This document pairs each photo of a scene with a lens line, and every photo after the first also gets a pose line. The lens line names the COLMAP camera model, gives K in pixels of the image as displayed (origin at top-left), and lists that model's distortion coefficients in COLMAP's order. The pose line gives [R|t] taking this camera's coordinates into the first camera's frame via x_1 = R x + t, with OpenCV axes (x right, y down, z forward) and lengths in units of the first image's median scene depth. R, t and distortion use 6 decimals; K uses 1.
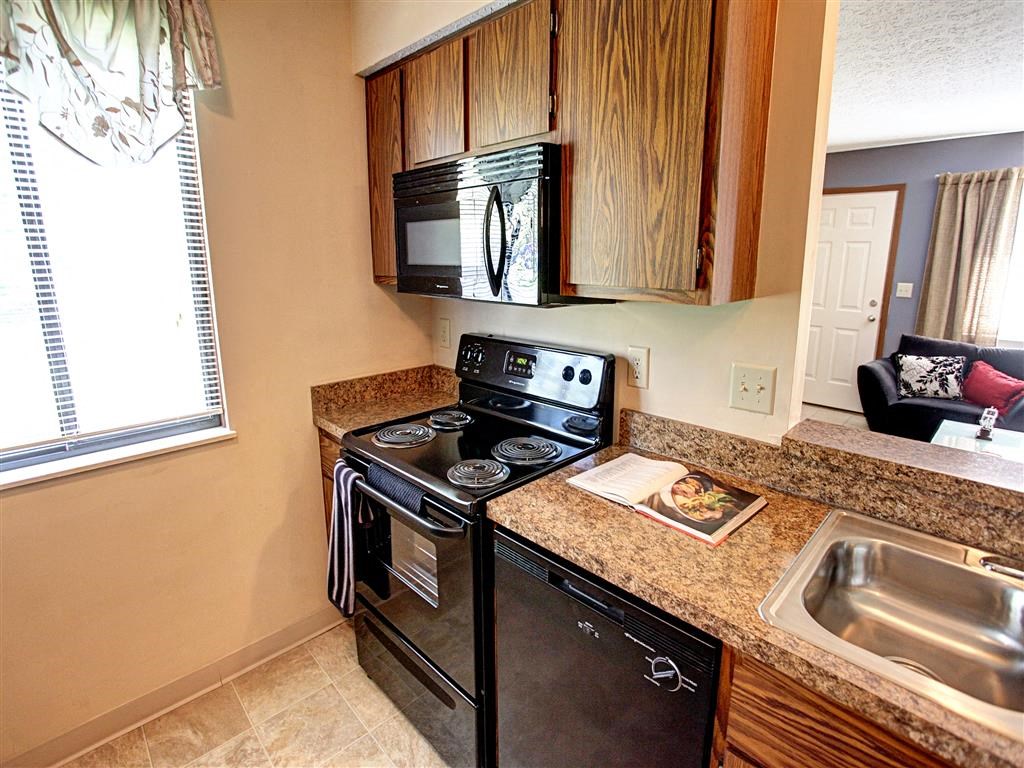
lens RADIAL K [[510.5, 0, 507.2], [0, 510.5, 352.4], [0, 0, 1]] dist [-0.064723, 0.025893]
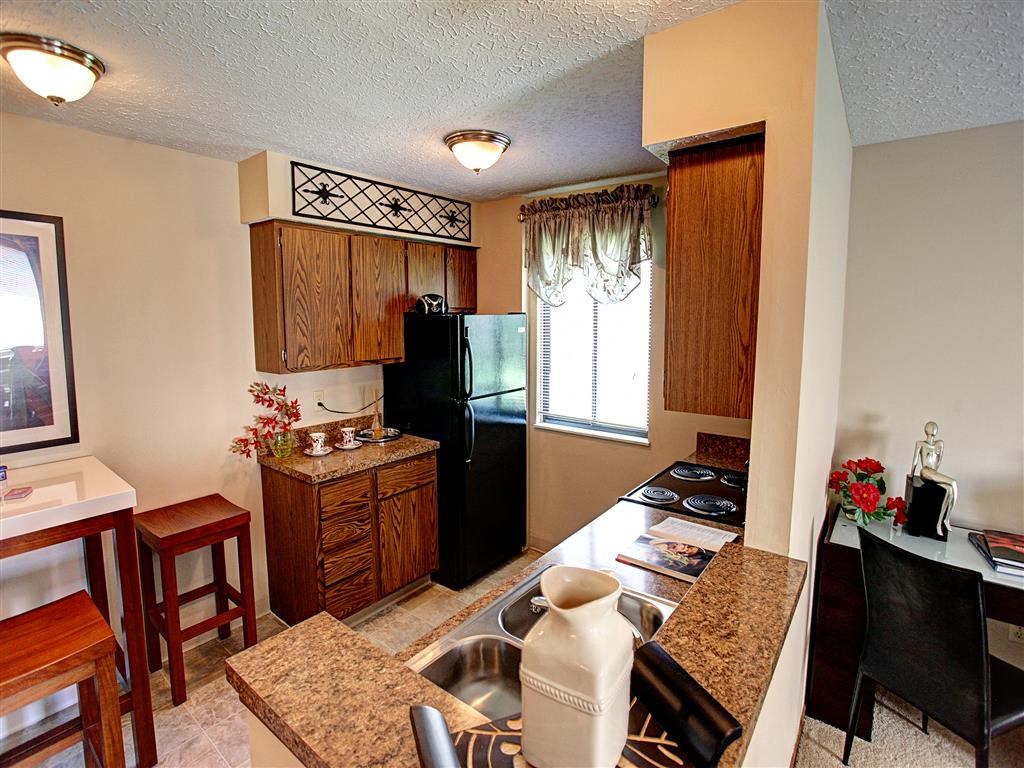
lens RADIAL K [[505.2, 0, 509.7], [0, 505.2, 362.0], [0, 0, 1]] dist [-0.062304, 0.025995]
pose [[0.143750, 0.097608, -0.984789, 1.141348], [-0.189304, 0.979460, 0.069448, -0.159038], [0.971339, 0.176441, 0.159275, 0.204293]]
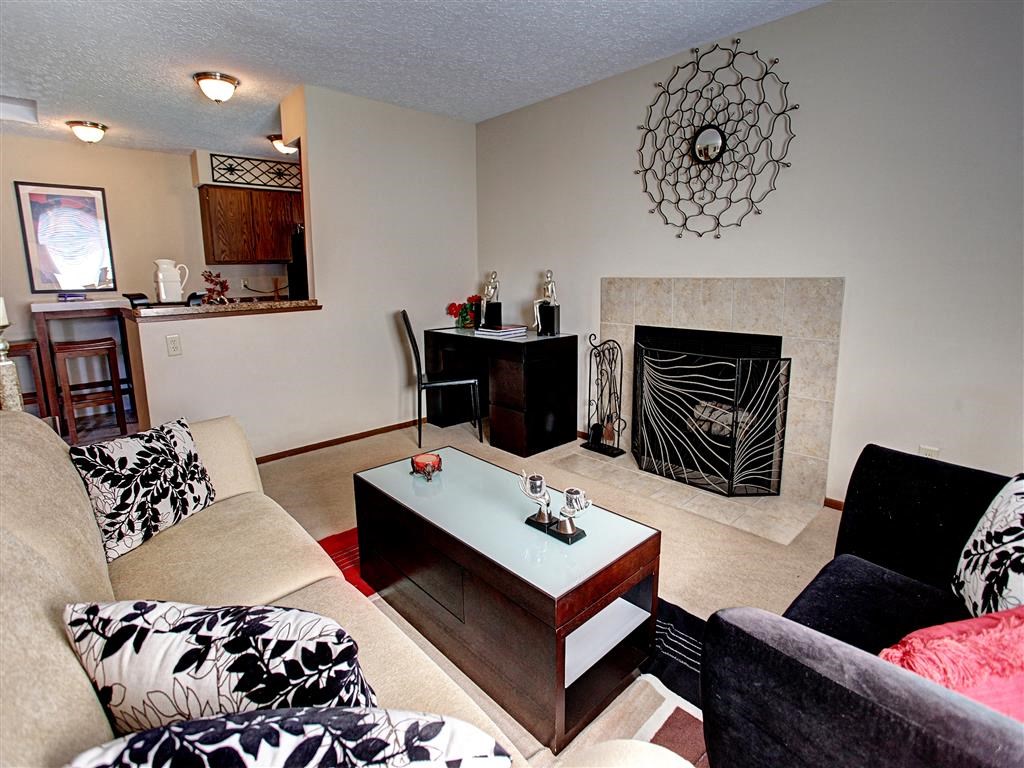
lens RADIAL K [[510.5, 0, 507.2], [0, 510.5, 352.4], [0, 0, 1]] dist [-0.064723, 0.025893]
pose [[-0.018490, 0.154061, -0.987888, 2.582484], [-0.171802, 0.972872, 0.154934, -0.136570], [0.984958, 0.172586, 0.008480, 1.610085]]
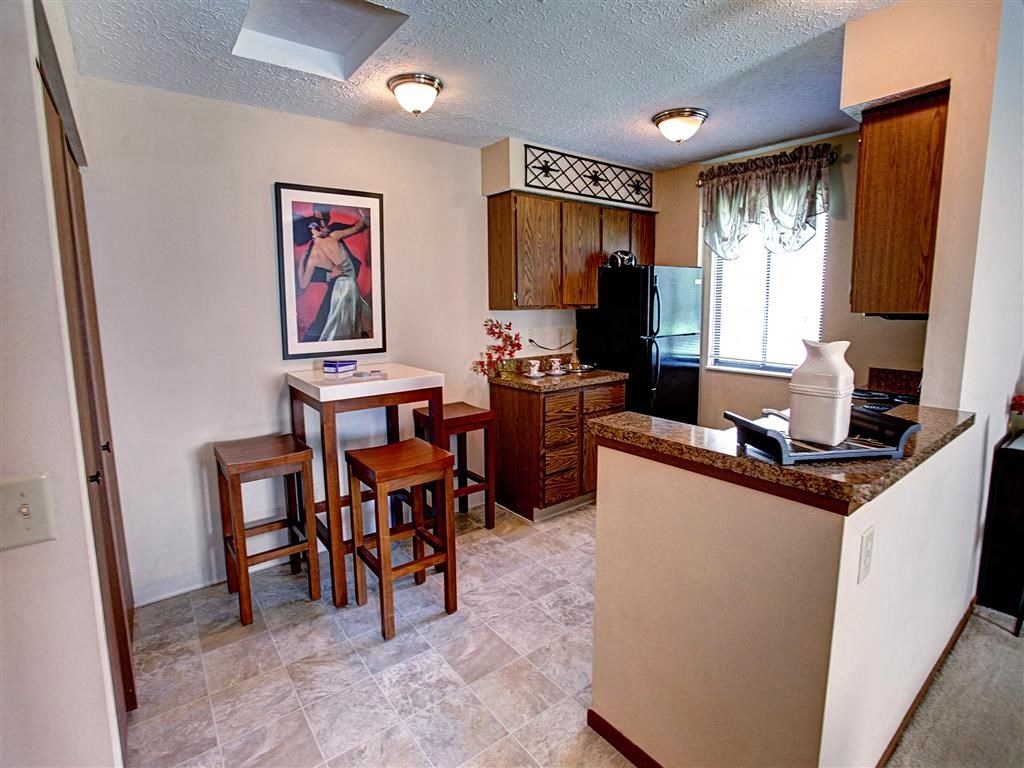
lens RADIAL K [[509.2, 0, 504.8], [0, 509.2, 364.2], [0, 0, 1]] dist [-0.071553, 0.029644]
pose [[-0.113772, 0.127952, -0.985233, 1.563412], [-0.178818, 0.972840, 0.146992, 0.035304], [0.977282, 0.192901, -0.087801, -0.042867]]
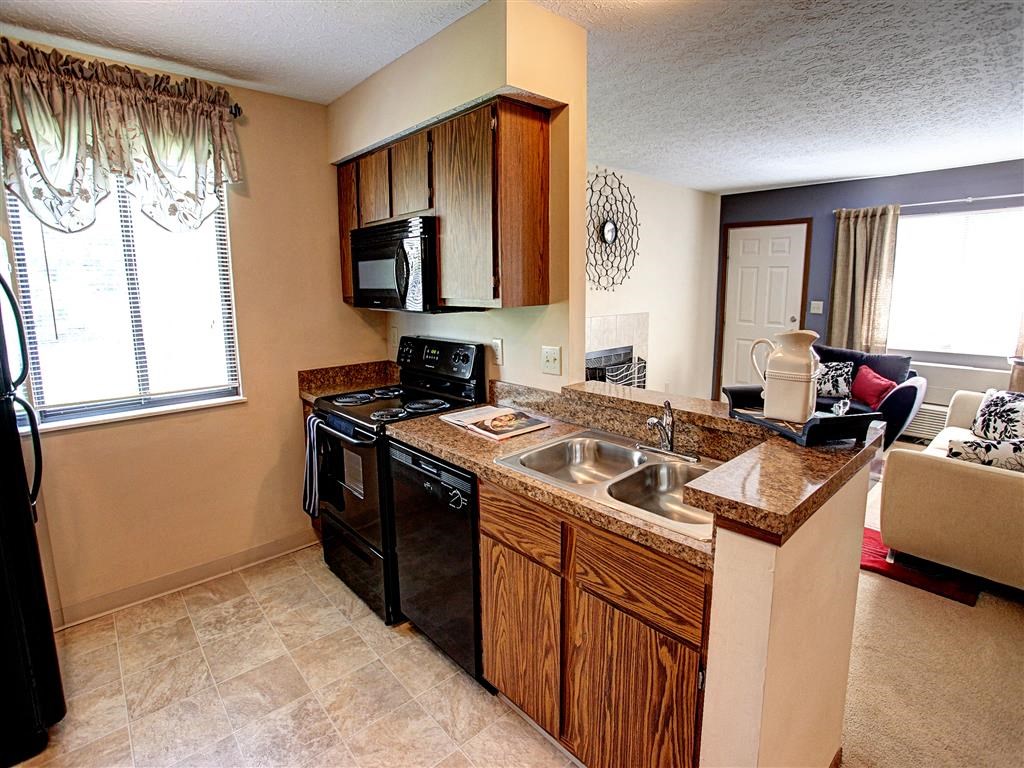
lens RADIAL K [[508.8, 0, 504.6], [0, 508.8, 349.2], [0, 0, 1]] dist [-0.069032, 0.030179]
pose [[0.999130, -0.003718, -0.041541, 0.319063], [0.001329, 0.998351, -0.057387, 0.102378], [0.041686, 0.057282, 0.997487, -0.514647]]
